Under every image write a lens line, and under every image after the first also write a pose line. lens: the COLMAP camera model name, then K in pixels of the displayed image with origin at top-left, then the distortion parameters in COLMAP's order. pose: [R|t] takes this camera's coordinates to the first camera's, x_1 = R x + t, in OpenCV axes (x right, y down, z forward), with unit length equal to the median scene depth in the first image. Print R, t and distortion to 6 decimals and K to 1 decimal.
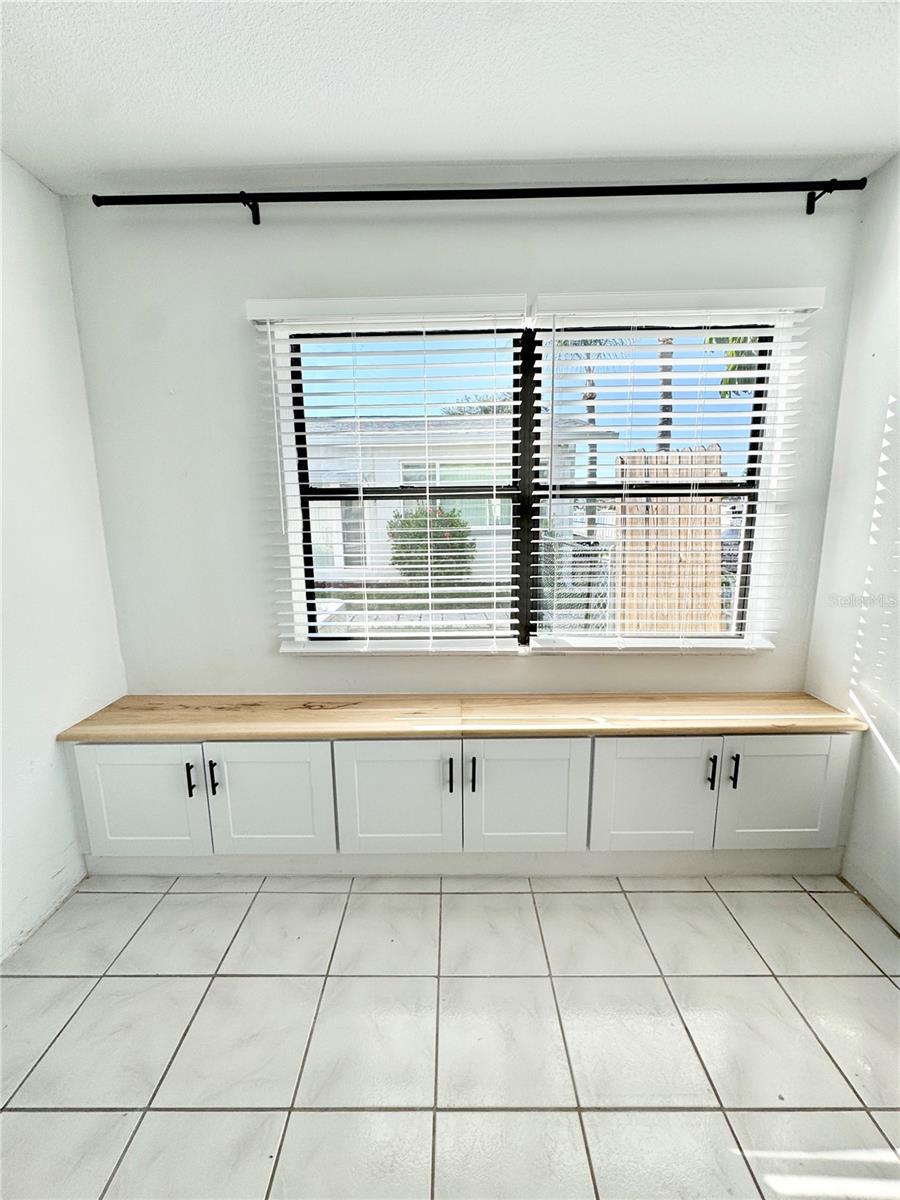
lens RADIAL K [[508.1, 0, 436.8], [0, 508.1, 604.8], [0, 0, 1]] dist [-0.002689, -0.000036]
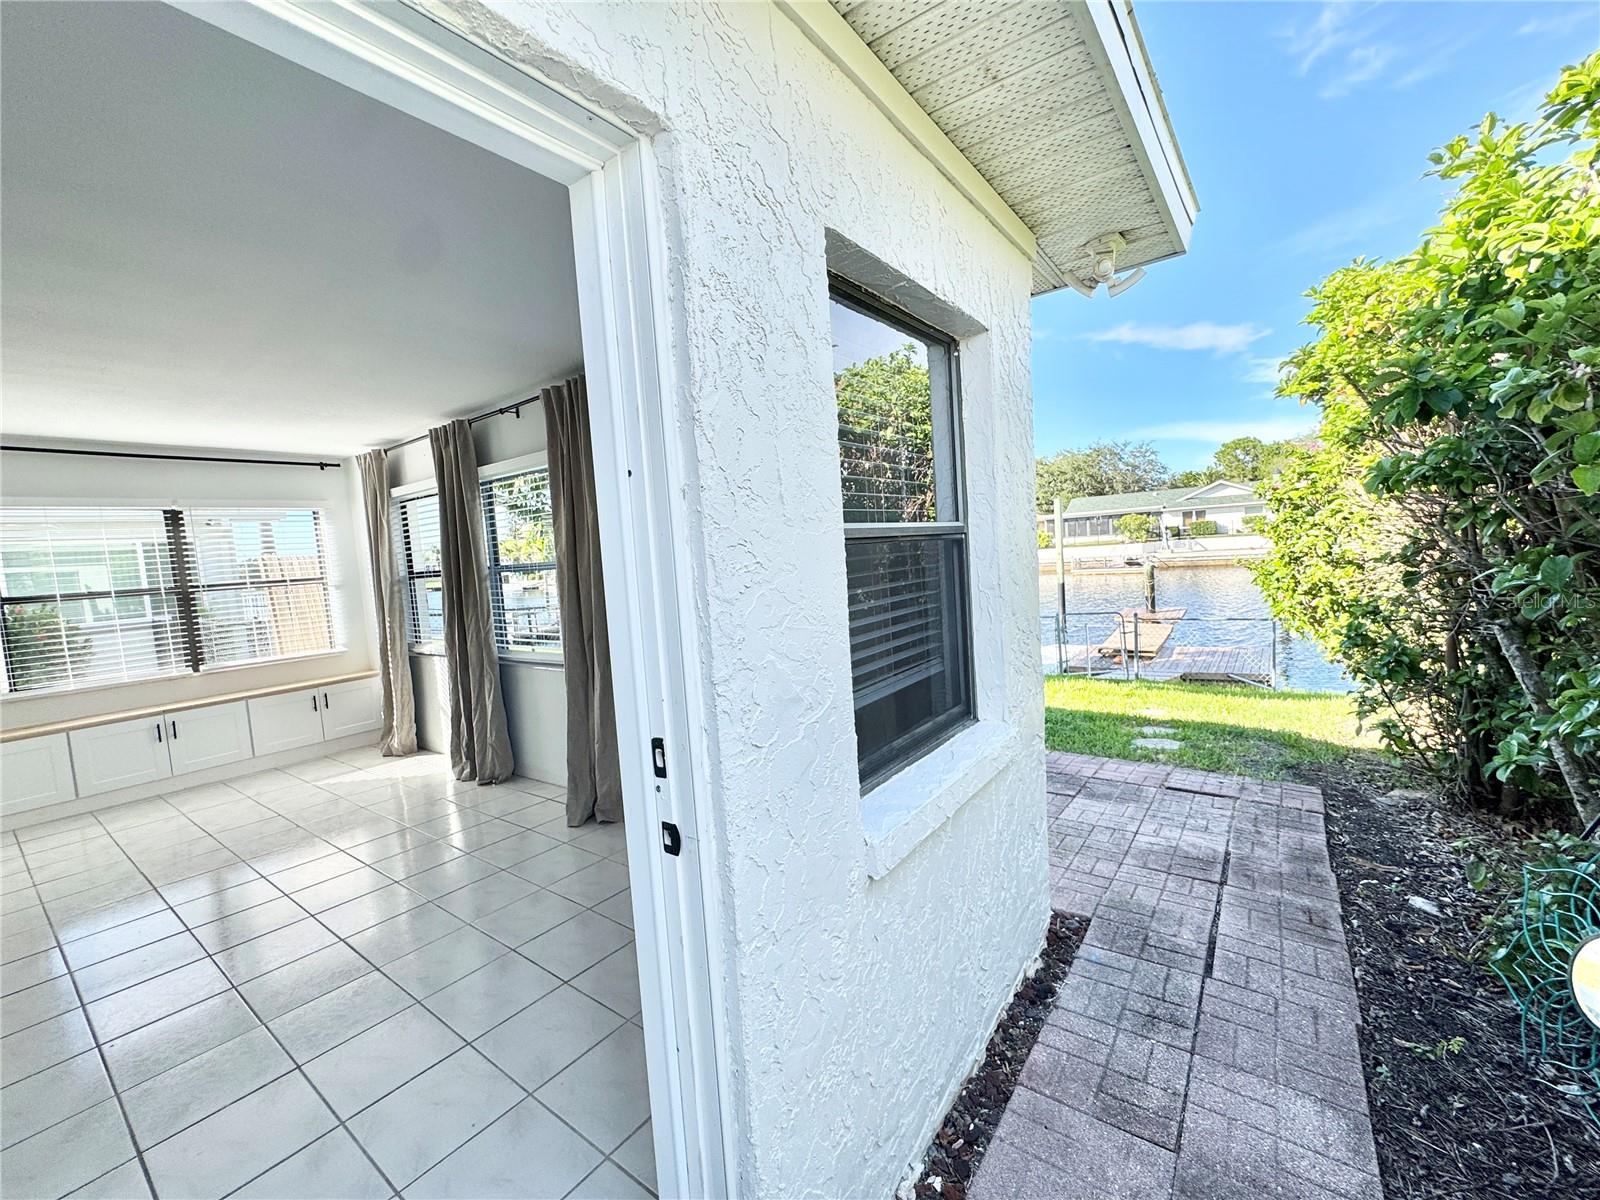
lens RADIAL K [[654.4, 0, 799.1], [0, 654.4, 600.2], [0, 0, 1]] dist [-0.001859, -0.000573]
pose [[0.588124, -0.090548, 0.803686, -0.454443], [0.203787, 0.978242, -0.038913, 0.393478], [-0.782676, 0.186667, 0.593780, -2.320585]]
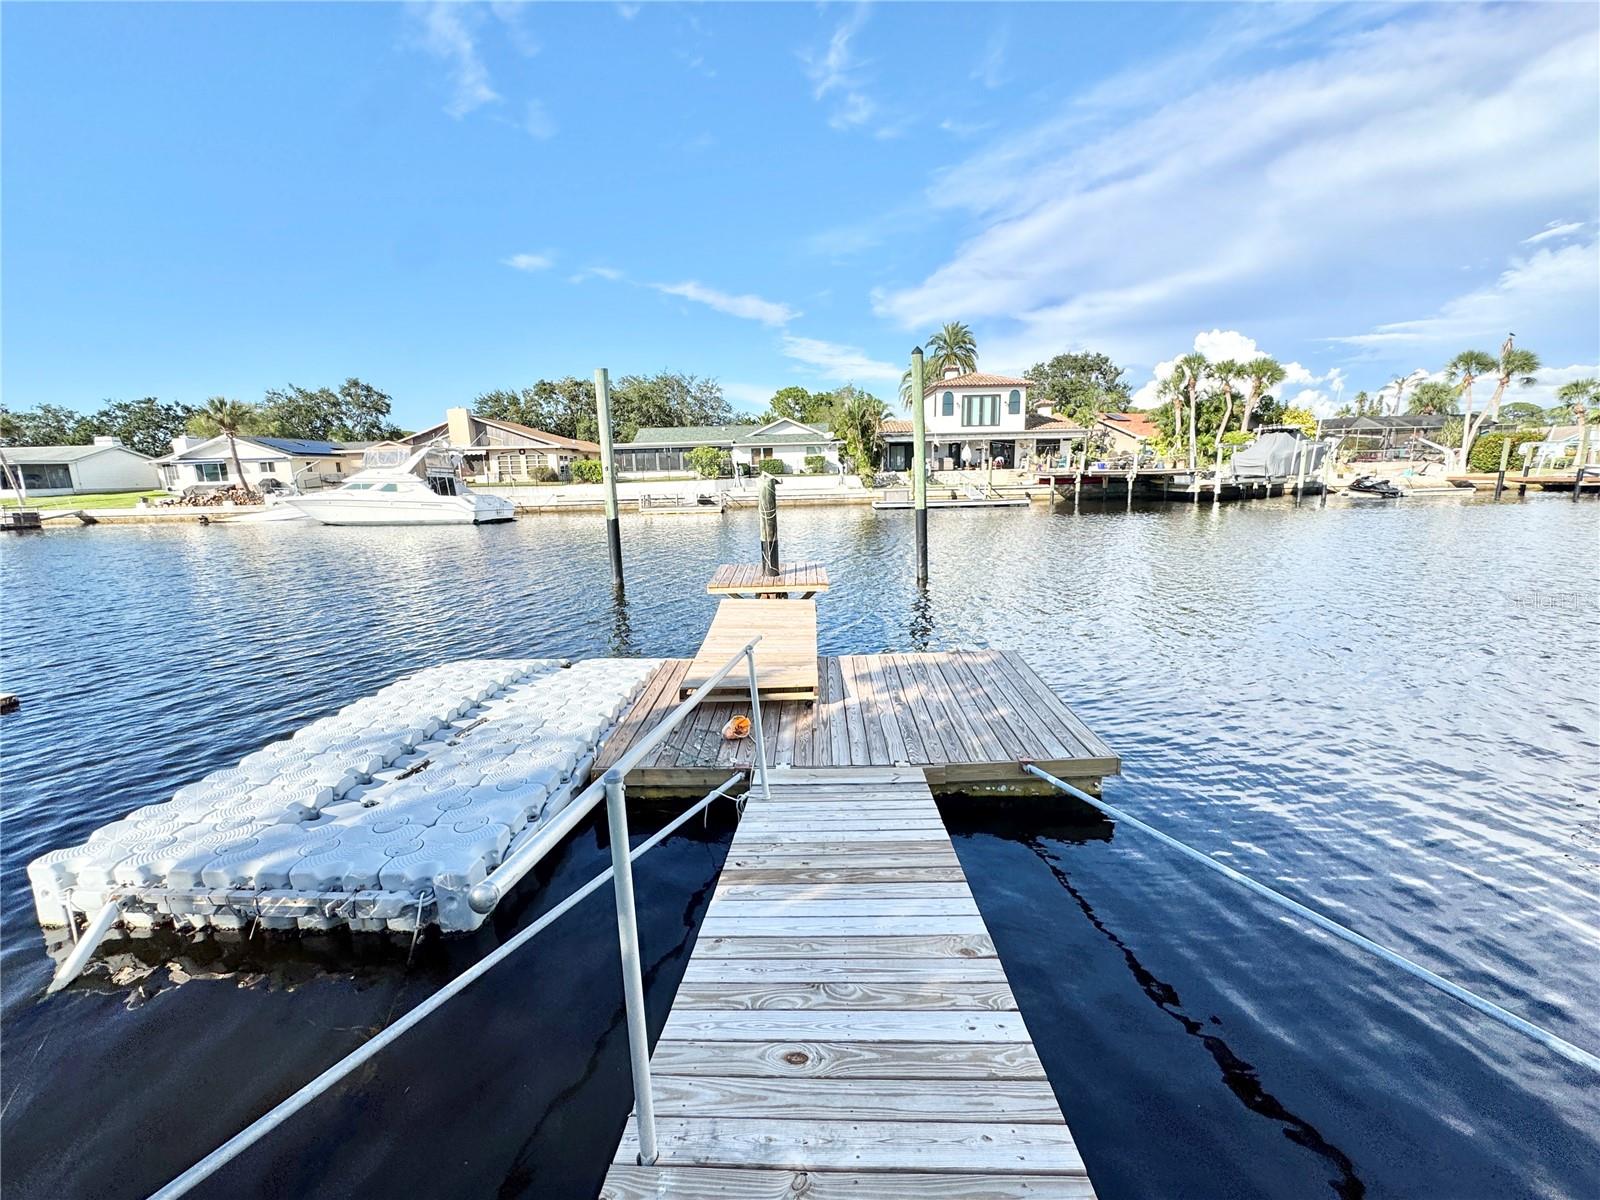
lens RADIAL K [[654.4, 0, 799.1], [0, 654.4, 600.2], [0, 0, 1]] dist [-0.001859, -0.000573]
pose [[0.008120, -0.180138, 0.983608, 5.298914], [0.203390, 0.963376, 0.174754, 0.619709], [-0.979064, 0.198637, 0.044461, -1.056549]]
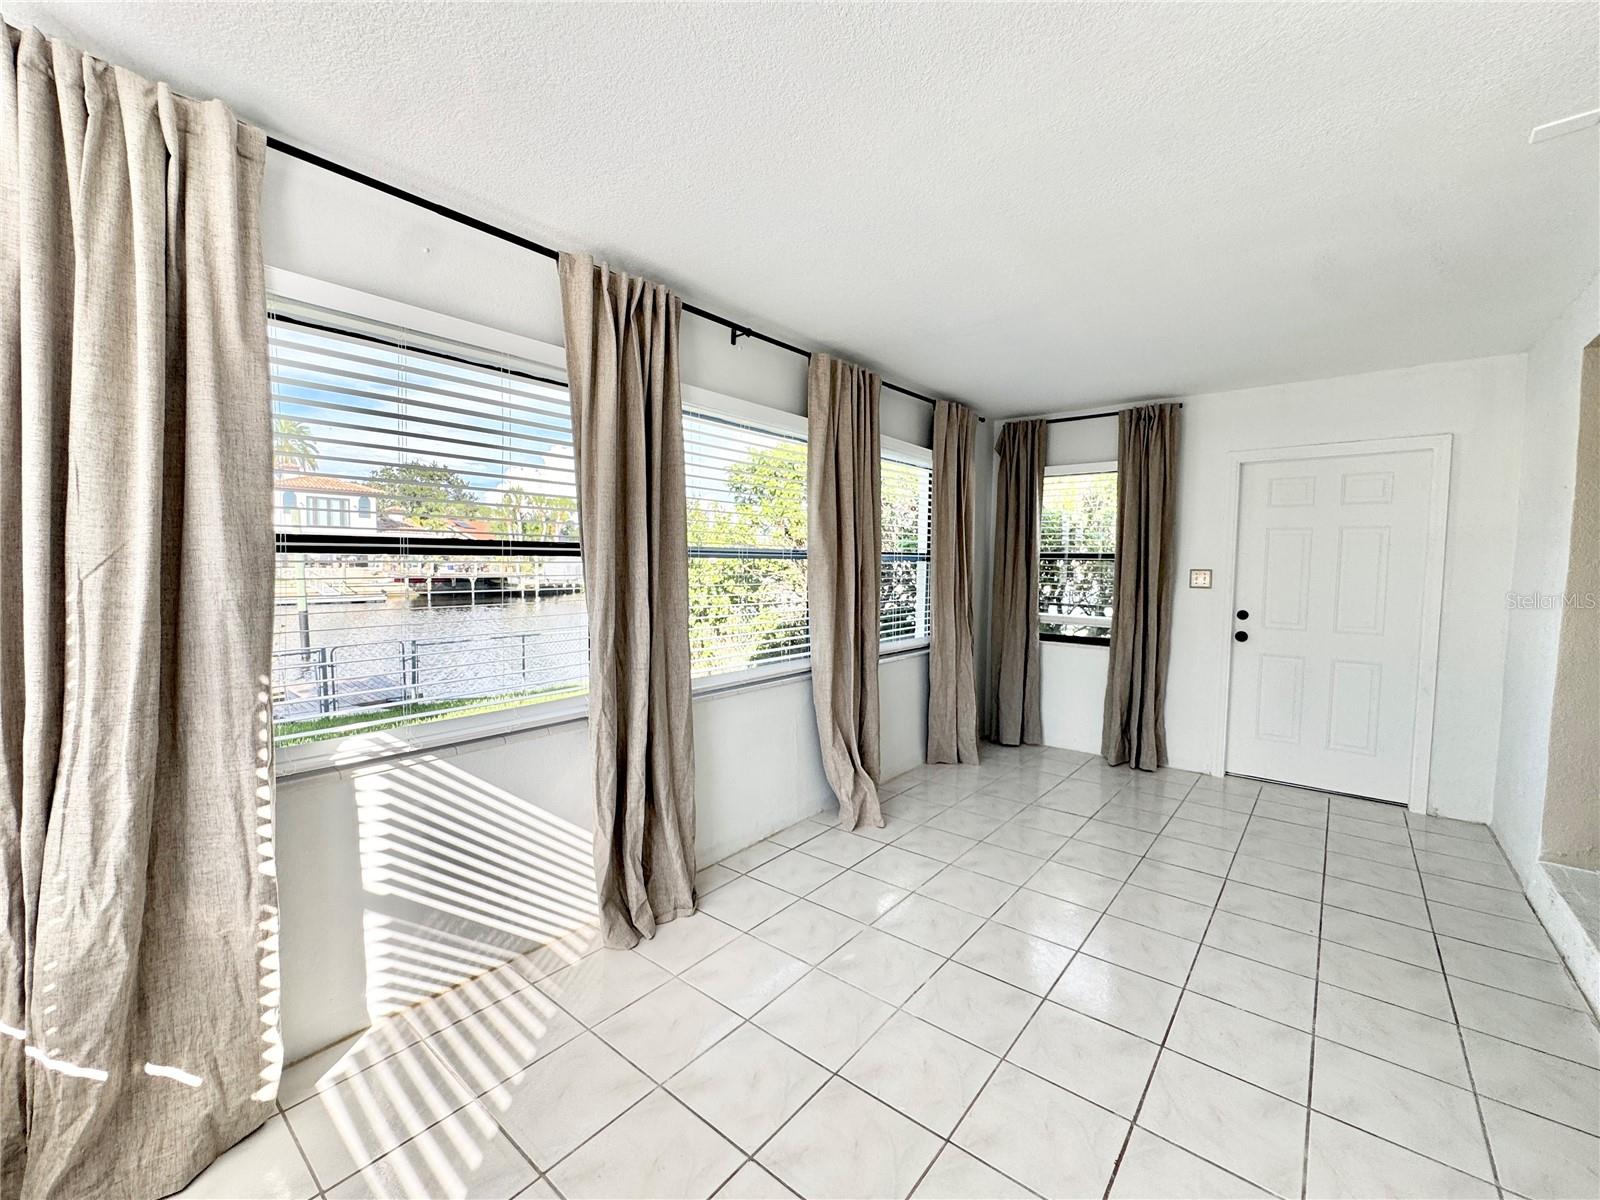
lens RADIAL K [[655.6, 0, 798.5], [0, 655.6, 600.3], [0, 0, 1]] dist [-0.003915, 0.000123]
pose [[-0.775250, -0.037309, 0.630552, -0.334101], [0.108364, 0.975599, 0.190956, -0.137766], [-0.622290, 0.216368, -0.752290, 0.676611]]
